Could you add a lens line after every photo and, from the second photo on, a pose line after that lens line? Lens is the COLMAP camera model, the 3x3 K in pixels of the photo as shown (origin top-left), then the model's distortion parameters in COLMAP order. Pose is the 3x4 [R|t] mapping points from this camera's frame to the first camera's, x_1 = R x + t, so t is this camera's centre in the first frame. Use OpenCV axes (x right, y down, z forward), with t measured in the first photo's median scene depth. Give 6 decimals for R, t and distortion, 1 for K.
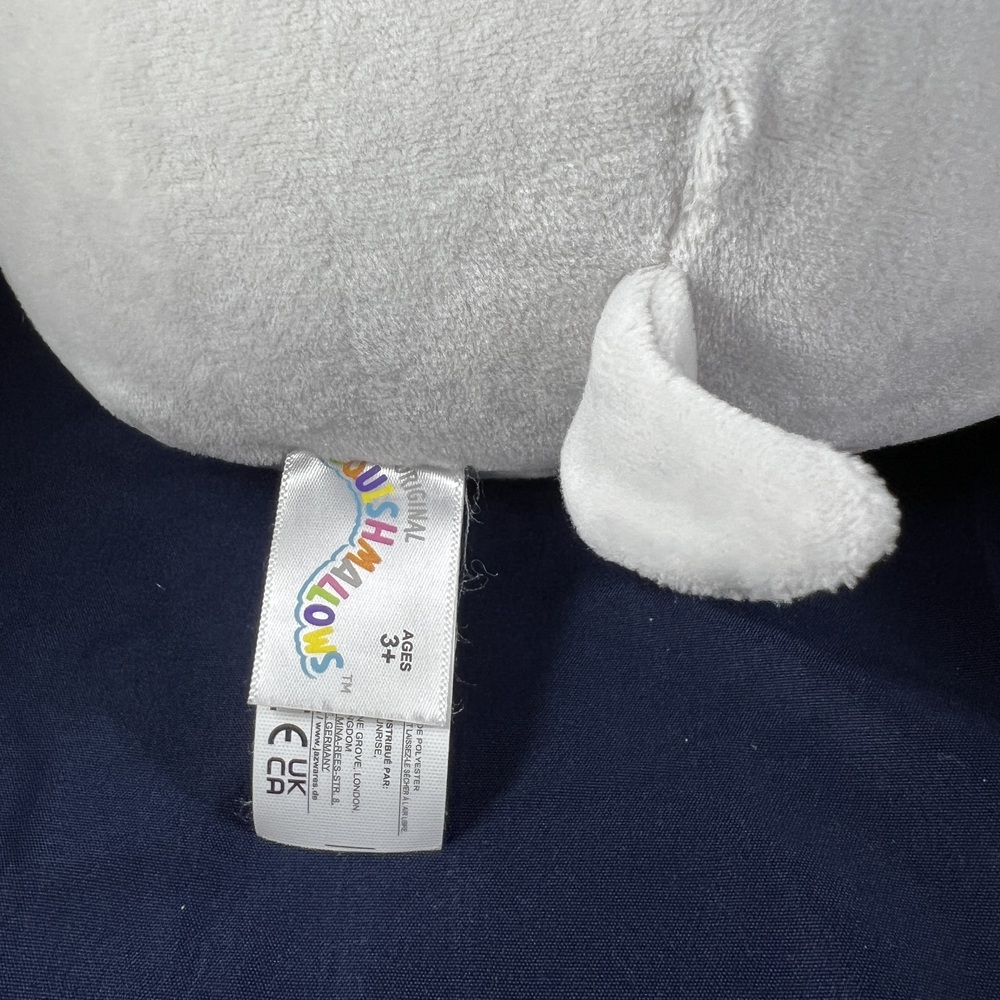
lens RADIAL K [[1319.3, 0, 500.0], [0, 1319.3, 500.0], [0, 0, 1]] dist [-0.007467, 0.006792]
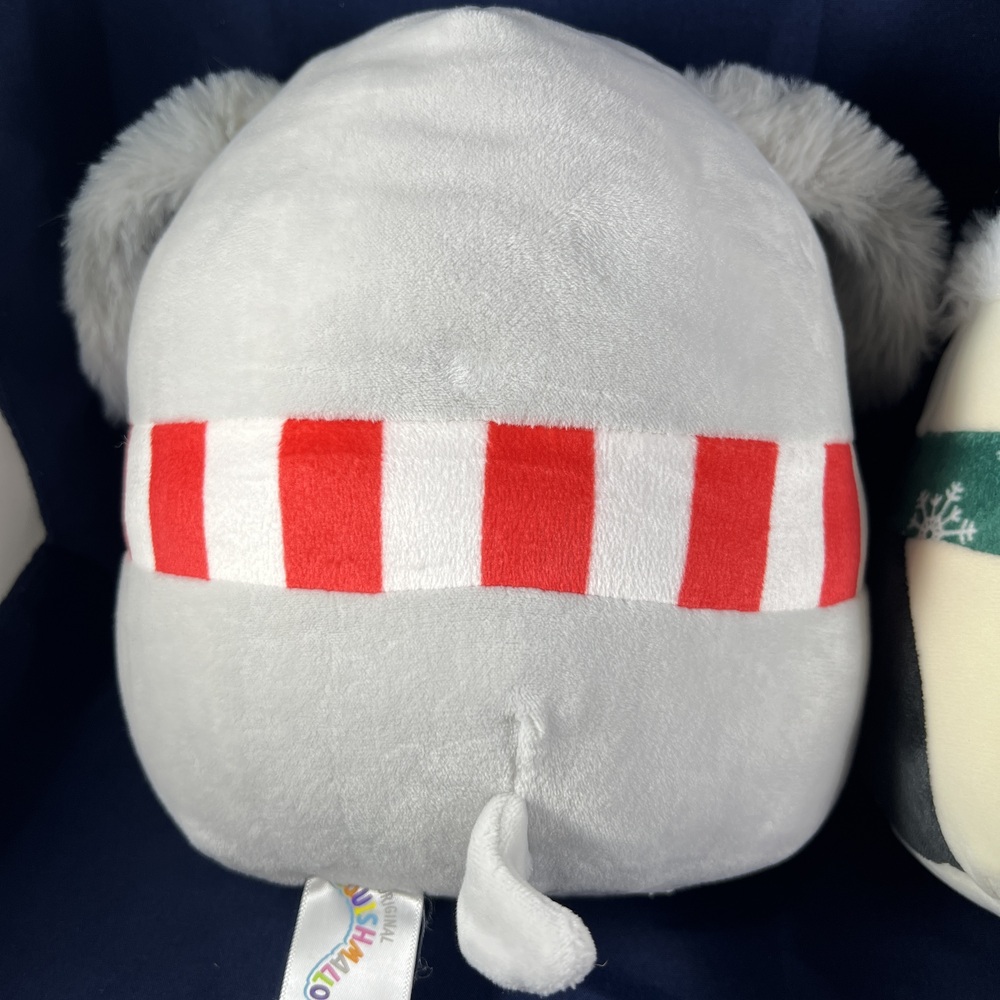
lens RADIAL K [[1183.1, 0, 500.0], [0, 1183.1, 500.0], [0, 0, 1]] dist [0.094996, -0.480370]
pose [[0.999312, 0.015597, -0.033657, 0.140829], [-0.024992, 0.953568, -0.300138, -0.064414], [0.027413, 0.300773, 0.953302, -0.612690]]
